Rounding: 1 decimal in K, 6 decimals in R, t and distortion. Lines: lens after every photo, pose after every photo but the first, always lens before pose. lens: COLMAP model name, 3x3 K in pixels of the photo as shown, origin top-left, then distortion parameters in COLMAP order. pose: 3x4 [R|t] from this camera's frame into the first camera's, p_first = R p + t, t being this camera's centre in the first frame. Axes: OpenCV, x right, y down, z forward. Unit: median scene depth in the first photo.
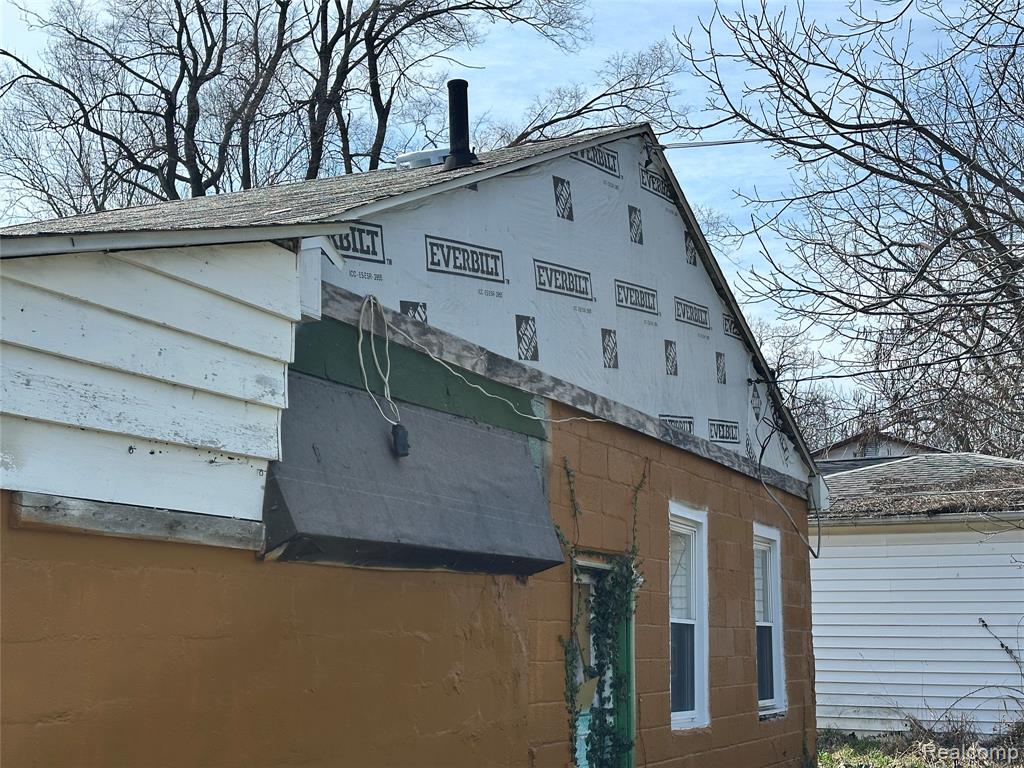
lens RADIAL K [[1426.8, 0, 520.2], [0, 1426.8, 389.0], [0, 0, 1]] dist [0.132501, 0.000000]
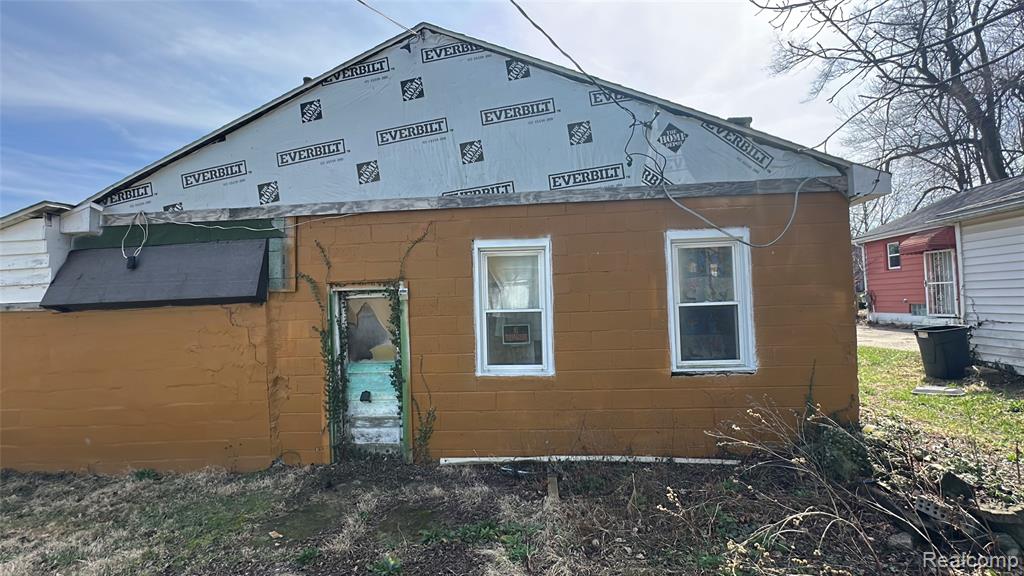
lens RADIAL K [[449.1, 0, 513.7], [0, 449.1, 290.3], [0, 0, 1]] dist [-0.003148, 0.000681]
pose [[0.334660, -0.042170, -0.941395, 0.772458], [0.195200, 0.980433, 0.025473, 0.166325], [0.921900, -0.192285, 0.336343, 1.097787]]
